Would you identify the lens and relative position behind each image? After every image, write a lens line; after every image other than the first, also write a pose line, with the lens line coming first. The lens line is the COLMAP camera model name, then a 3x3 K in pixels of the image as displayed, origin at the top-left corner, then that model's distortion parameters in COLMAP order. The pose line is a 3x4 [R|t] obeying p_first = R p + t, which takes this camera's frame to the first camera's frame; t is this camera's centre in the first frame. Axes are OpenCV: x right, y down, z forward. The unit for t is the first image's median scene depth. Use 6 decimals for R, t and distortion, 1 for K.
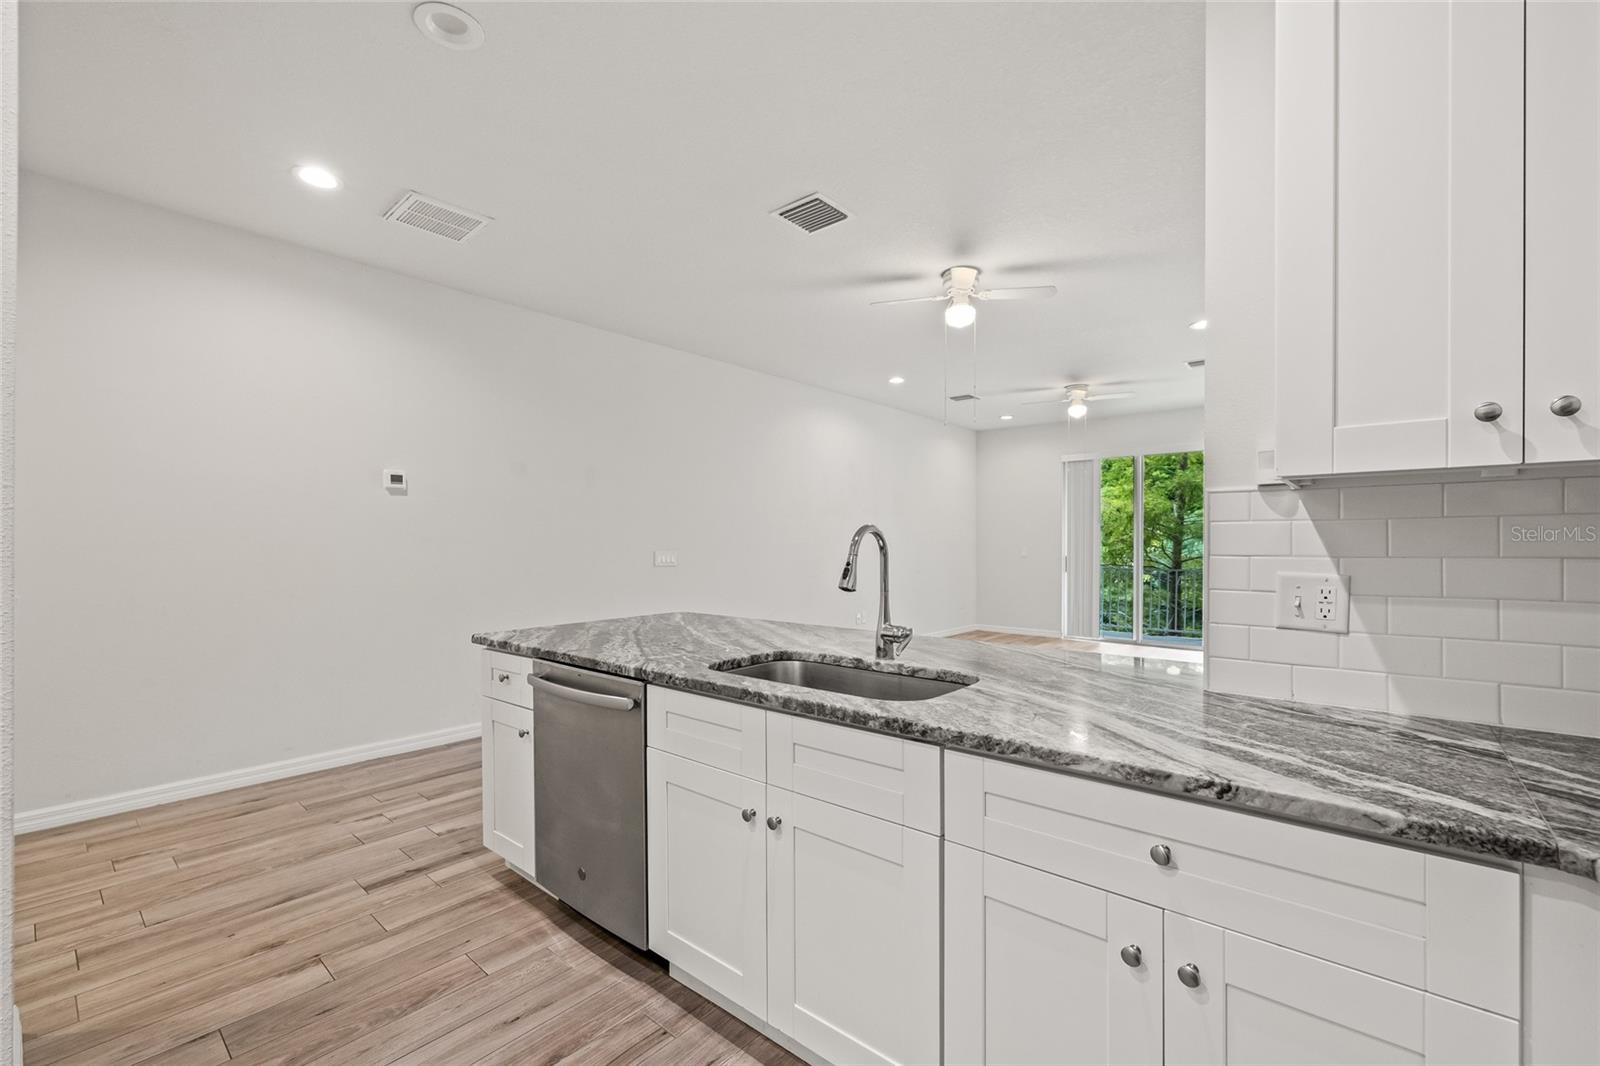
lens RADIAL K [[677.3, 0, 791.5], [0, 677.3, 547.2], [0, 0, 1]] dist [-0.002639, 0.000945]
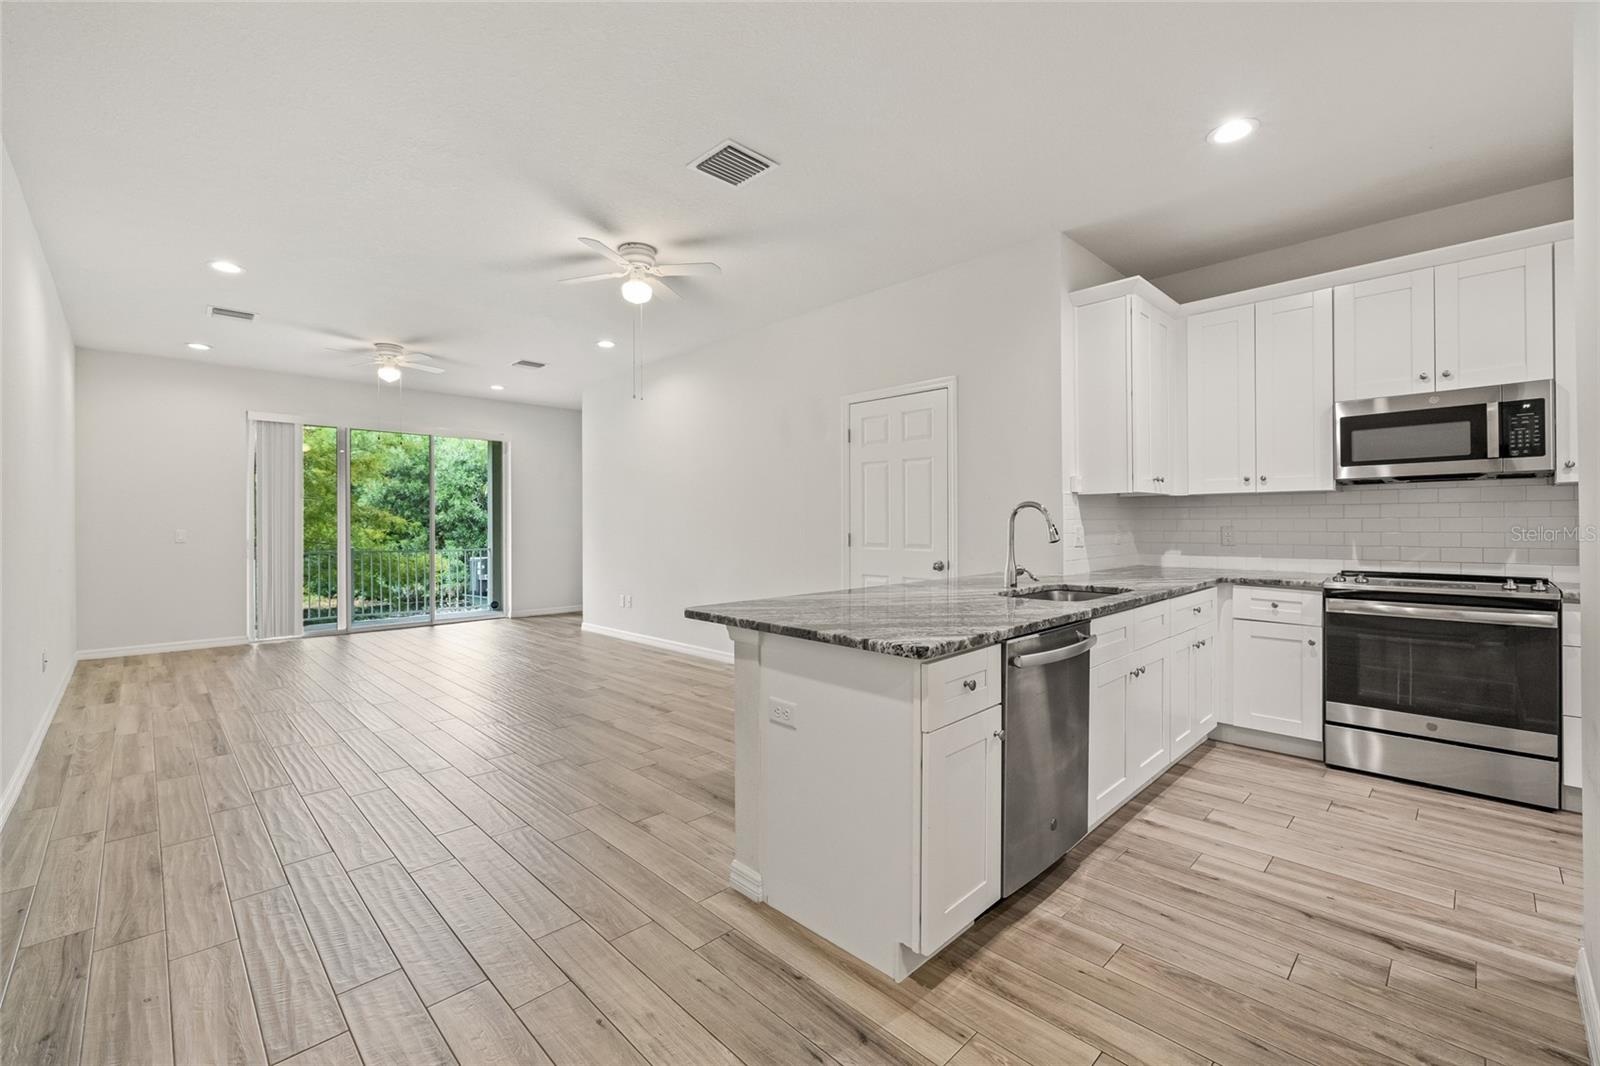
lens RADIAL K [[677.3, 0, 787.9], [0, 677.3, 521.4], [0, 0, 1]] dist [-0.002639, 0.000945]
pose [[0.085064, 0.001940, 0.996374, -1.473076], [0.012584, 0.999916, -0.003022, 0.010702], [-0.996296, 0.012795, 0.085033, 1.392357]]
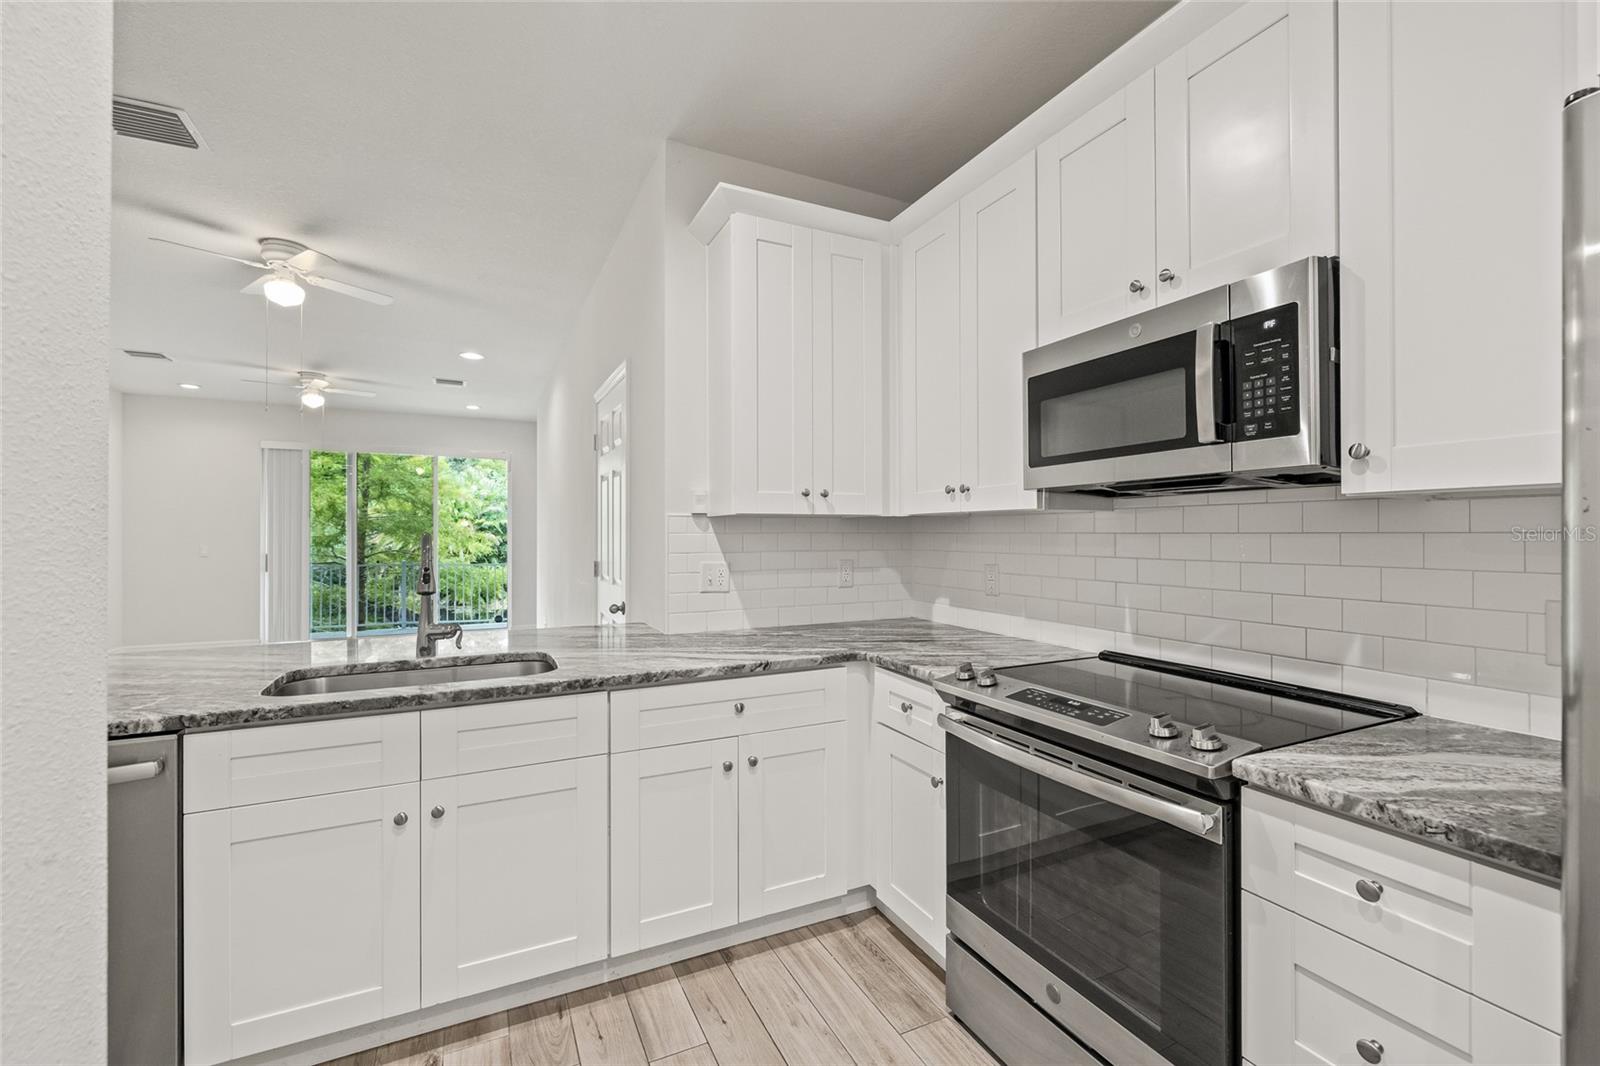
lens RADIAL K [[677.3, 0, 798.6], [0, 677.3, 531.4], [0, 0, 1]] dist [-0.002639, 0.000945]
pose [[0.390349, 0.003971, 0.920659, -0.628757], [0.007194, 0.999947, -0.007363, -0.021939], [-0.920639, 0.009498, 0.390299, 0.035844]]
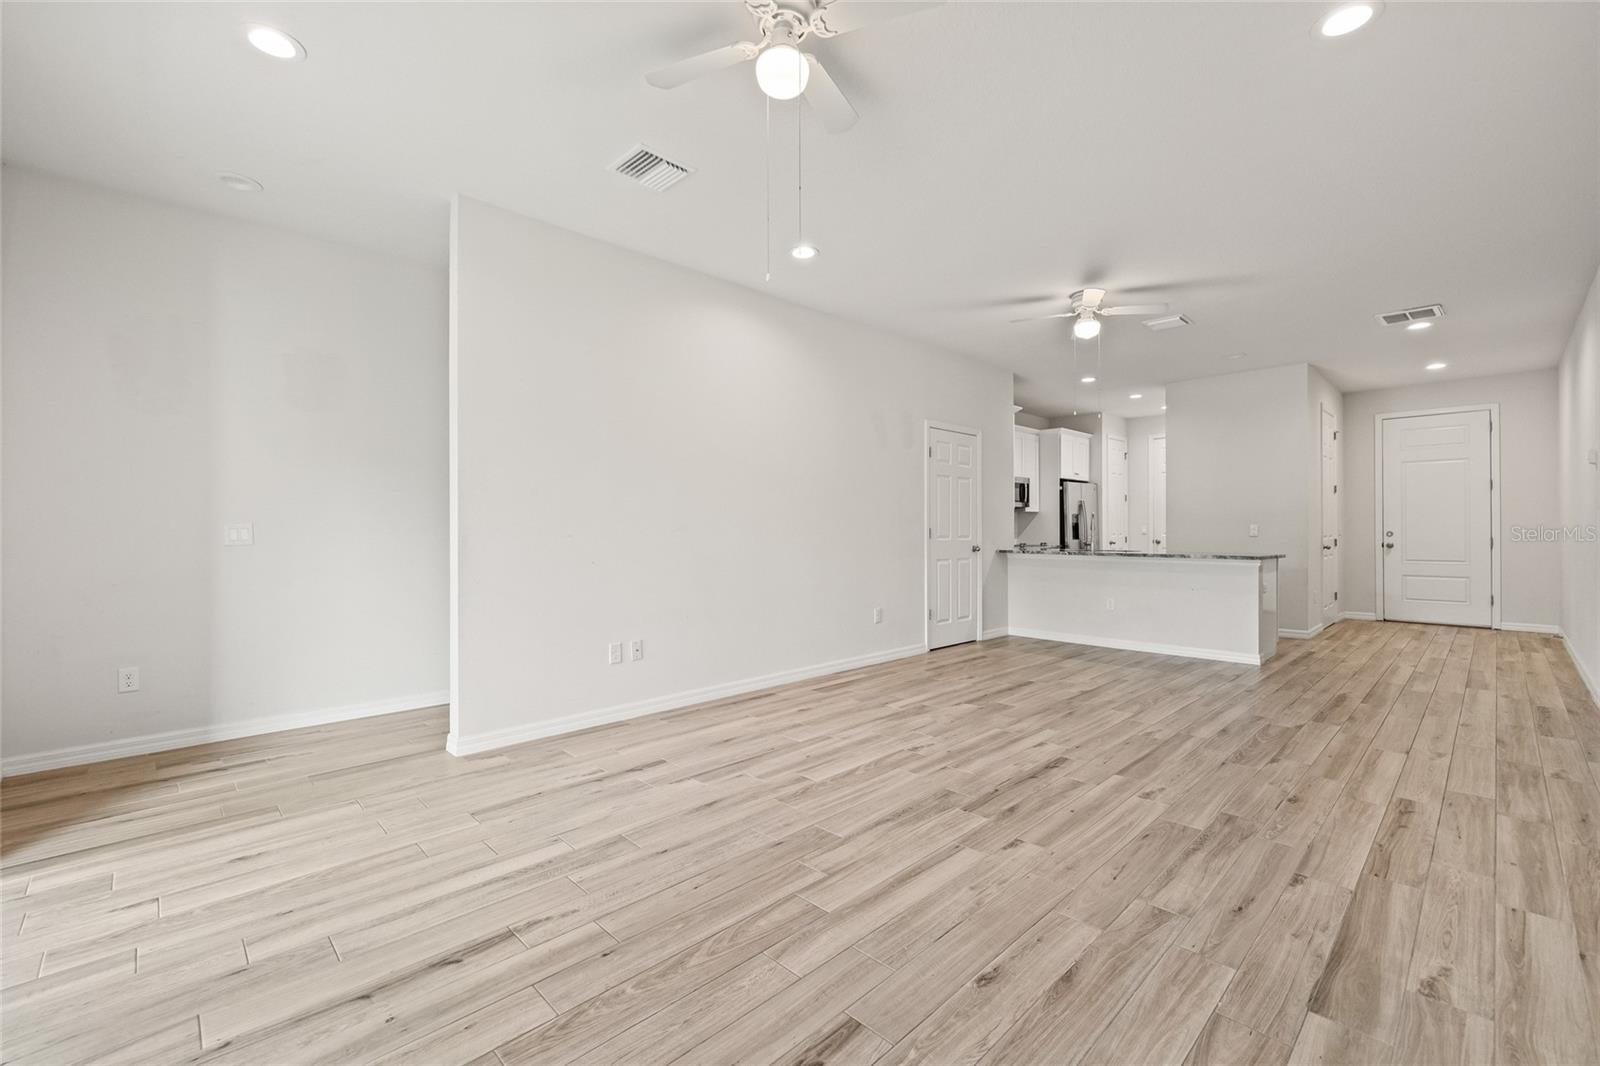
lens RADIAL K [[677.3, 0, 798.0], [0, 677.3, 527.7], [0, 0, 1]] dist [-0.002639, 0.000945]
pose [[-0.996501, -0.000020, 0.083578, 1.345122], [0.000407, 0.999987, 0.005090, 0.028248], [-0.083577, 0.005107, -0.996488, 4.570223]]
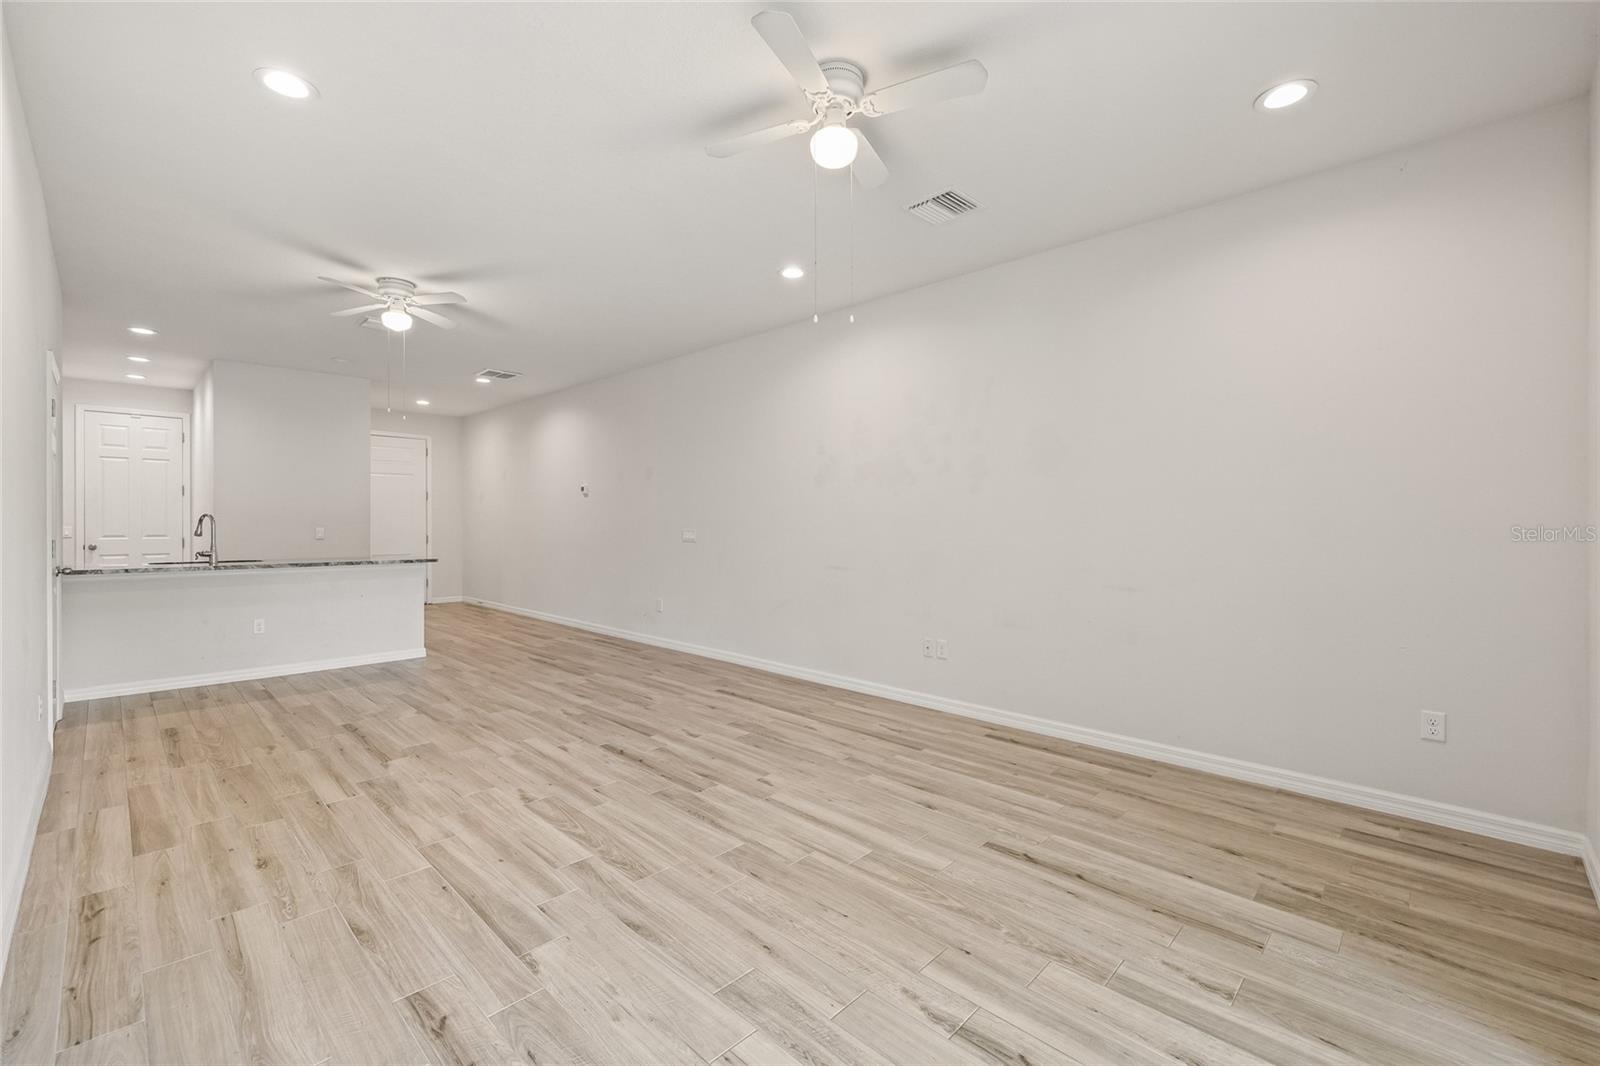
lens RADIAL K [[677.3, 0, 794.2], [0, 677.3, 522.3], [0, 0, 1]] dist [-0.002639, 0.000945]
pose [[-0.055406, -0.000746, -0.998464, 2.703353], [-0.010458, 0.999945, -0.000167, -0.022979], [0.998409, 0.010432, -0.055411, 3.468947]]
